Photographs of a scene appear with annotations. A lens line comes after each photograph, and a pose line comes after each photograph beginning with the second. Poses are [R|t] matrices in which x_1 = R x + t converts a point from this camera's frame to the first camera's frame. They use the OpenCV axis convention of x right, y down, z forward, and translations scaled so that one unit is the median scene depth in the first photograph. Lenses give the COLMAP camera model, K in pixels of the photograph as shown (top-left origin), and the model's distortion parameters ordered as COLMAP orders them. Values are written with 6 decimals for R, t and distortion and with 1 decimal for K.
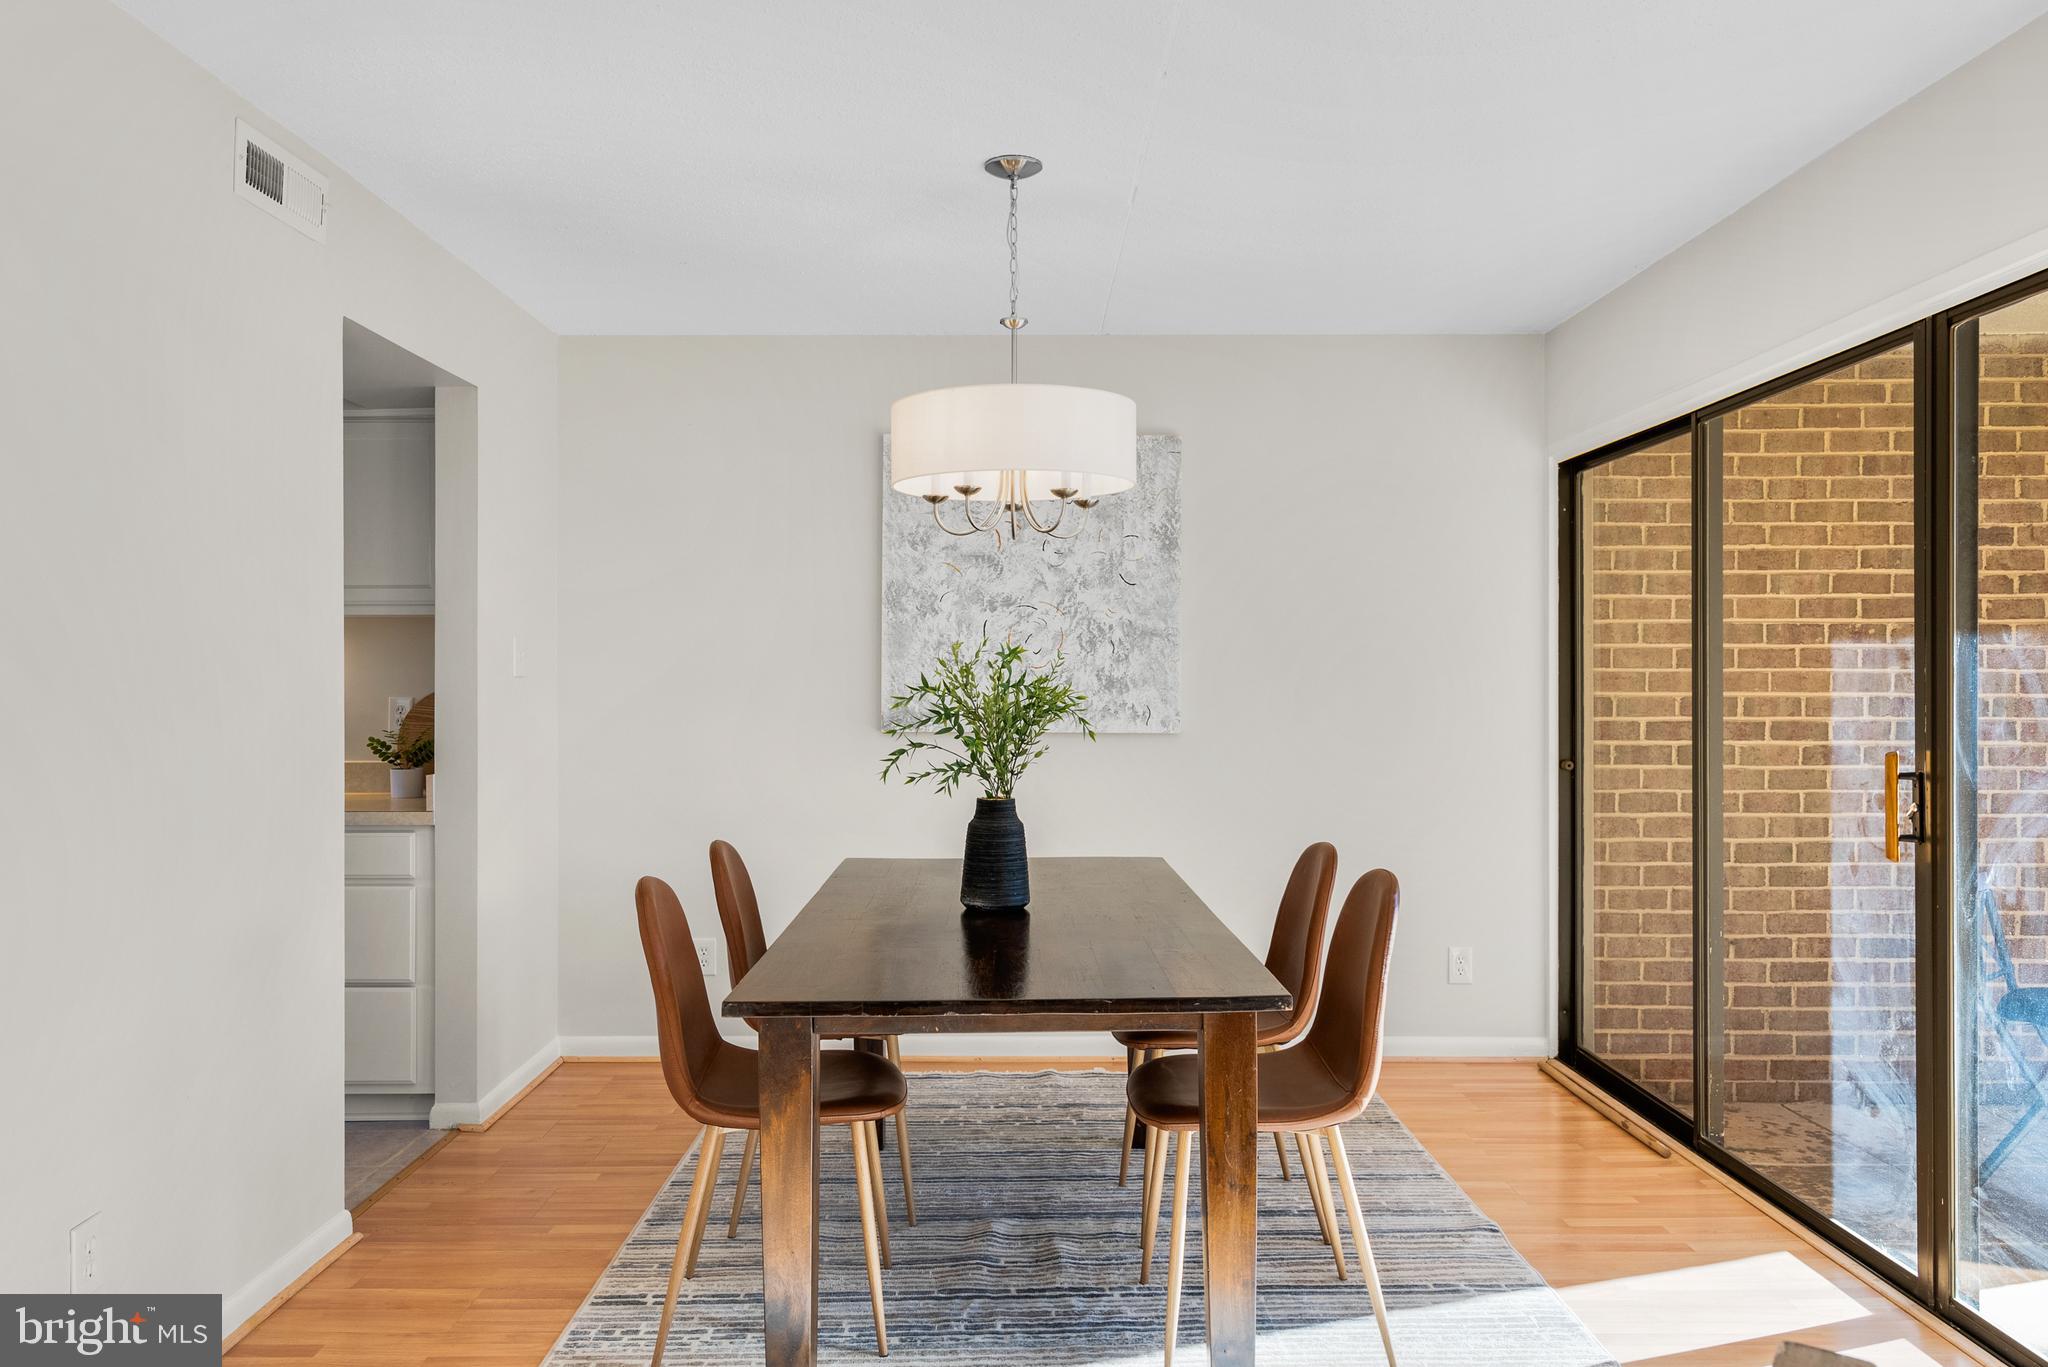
lens RADIAL K [[1437.6, 0, 1034.3], [0, 1437.6, 672.5], [0, 0, 1]] dist [-0.014210, 0.006654]
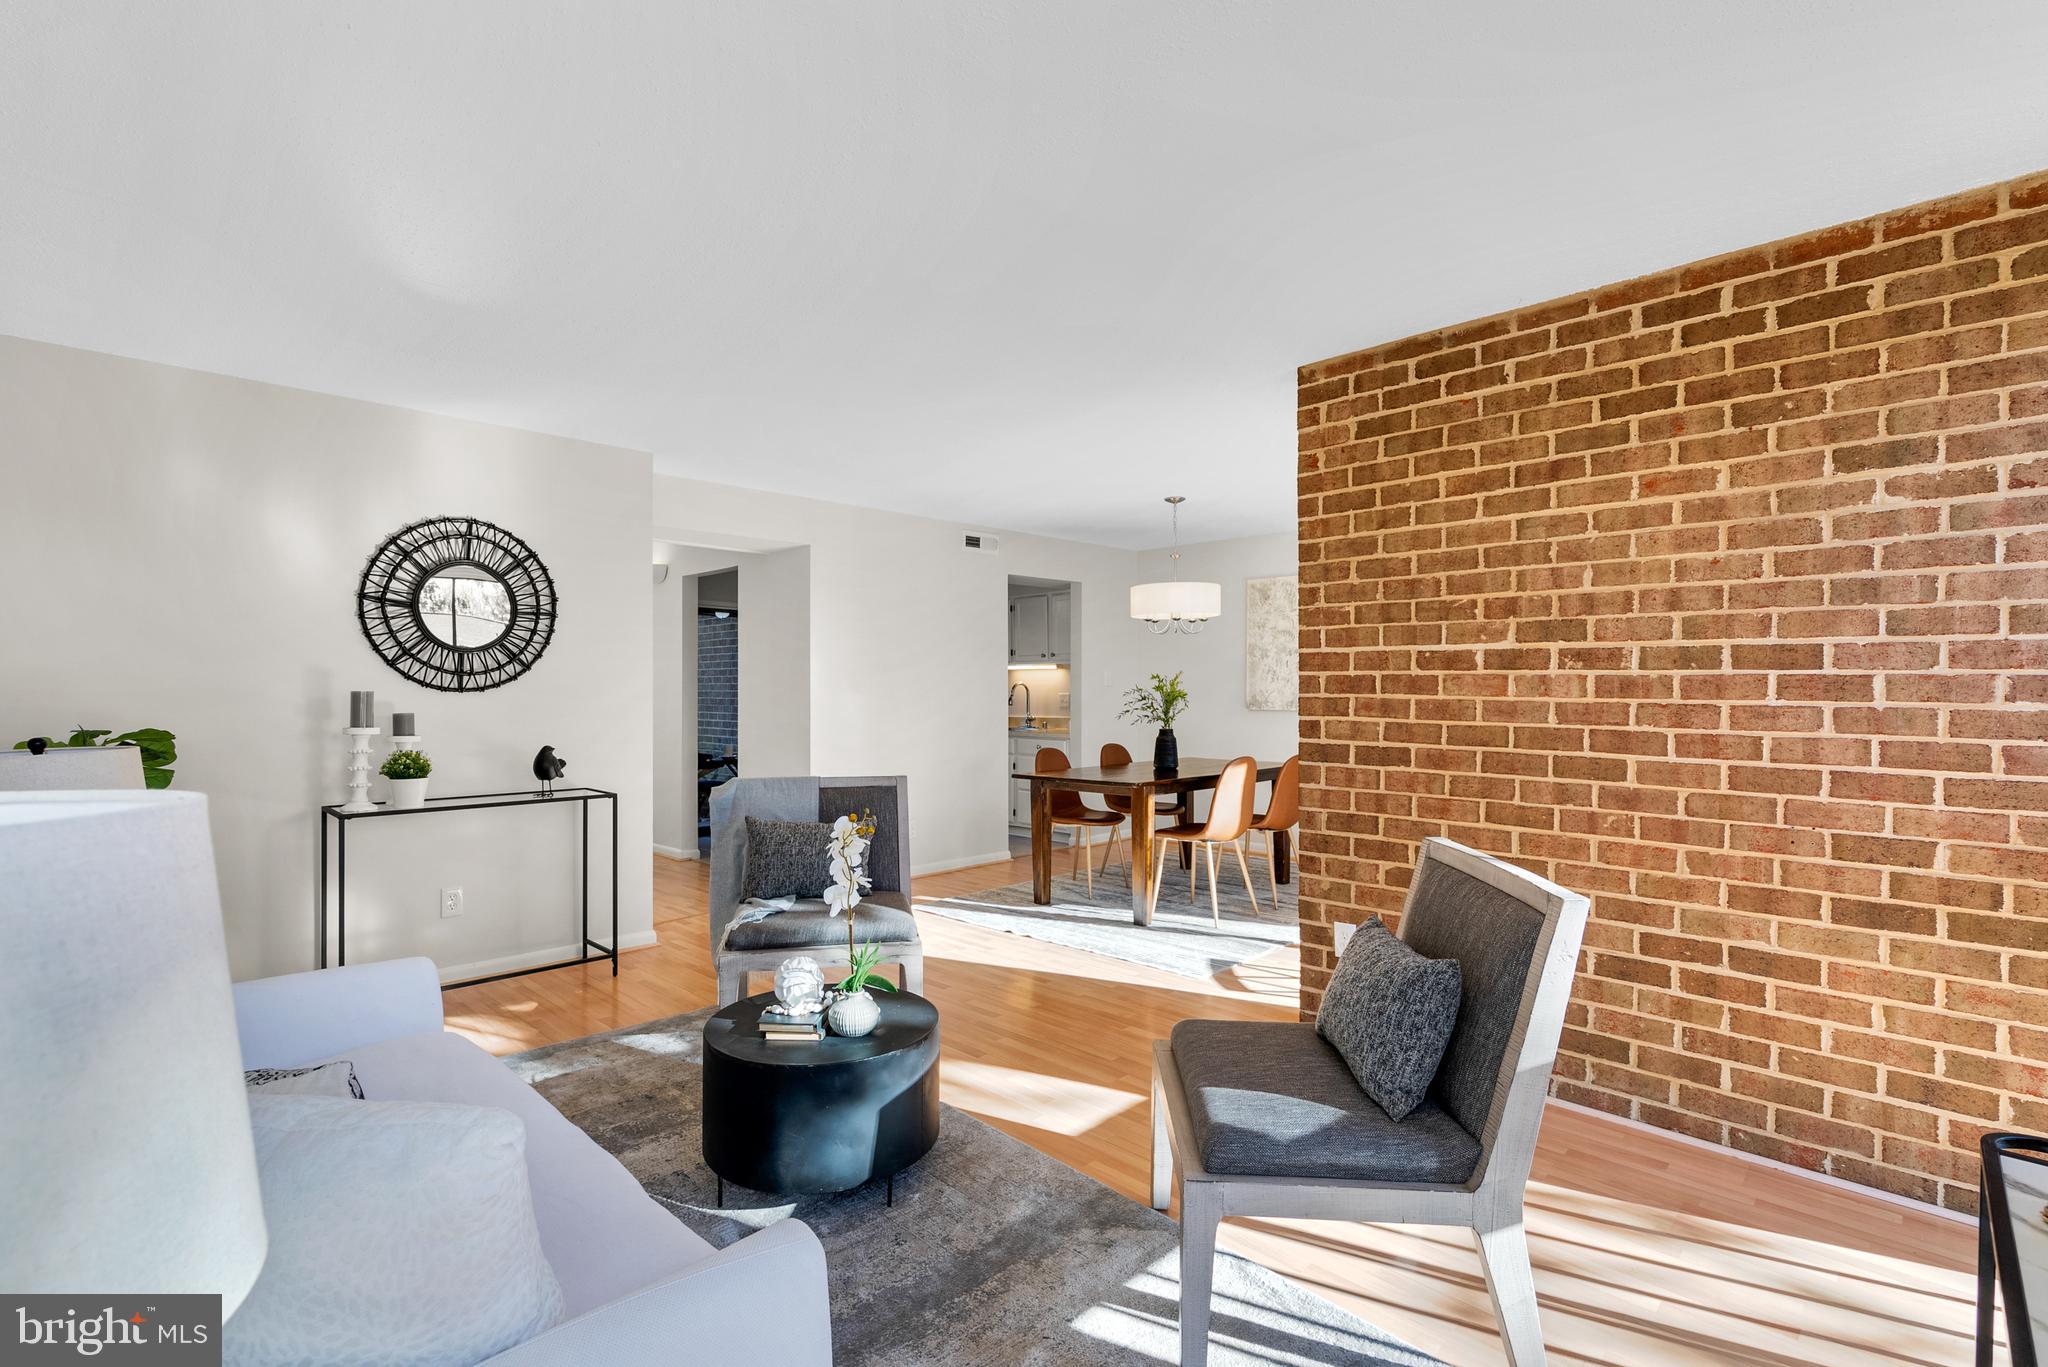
lens RADIAL K [[945.2, 0, 1016.5], [0, 945.2, 688.0], [0, 0, 1]] dist [-0.001337, -0.001269]
pose [[0.702335, 0.000304, -0.711847, 0.715769], [0.003973, 0.999983, 0.004347, -0.000915], [0.711836, -0.005882, 0.702321, -0.330076]]
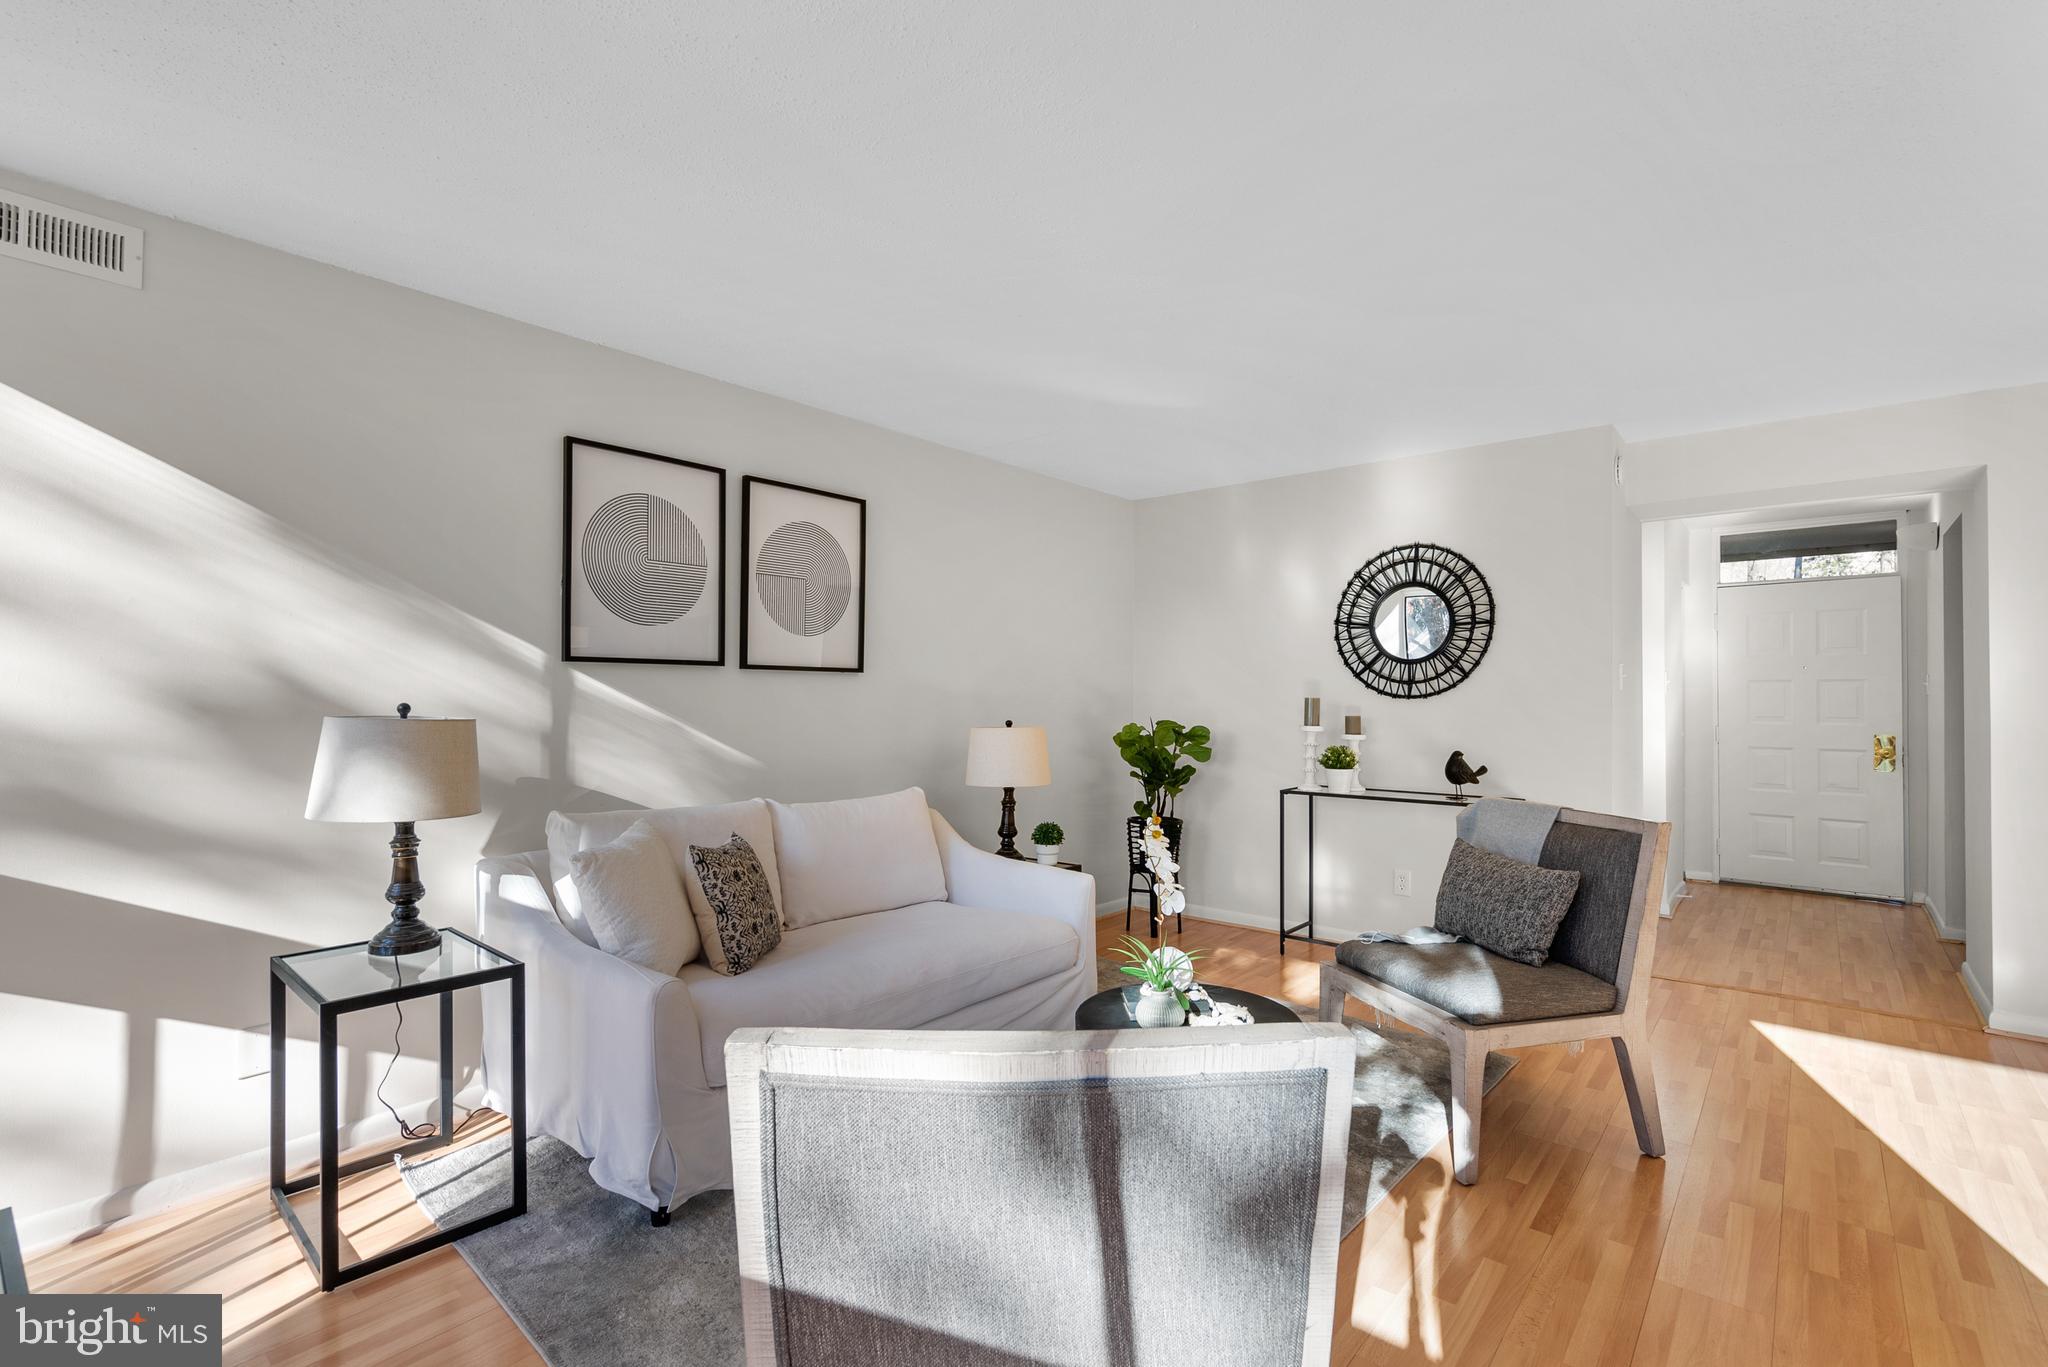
lens RADIAL K [[945.2, 0, 1016.9], [0, 945.2, 678.7], [0, 0, 1]] dist [-0.001337, -0.001269]
pose [[-0.656348, -0.015669, -0.754295, 0.746170], [0.001498, 0.999755, -0.022072, 0.004719], [0.754457, -0.015617, -0.656164, 0.236840]]
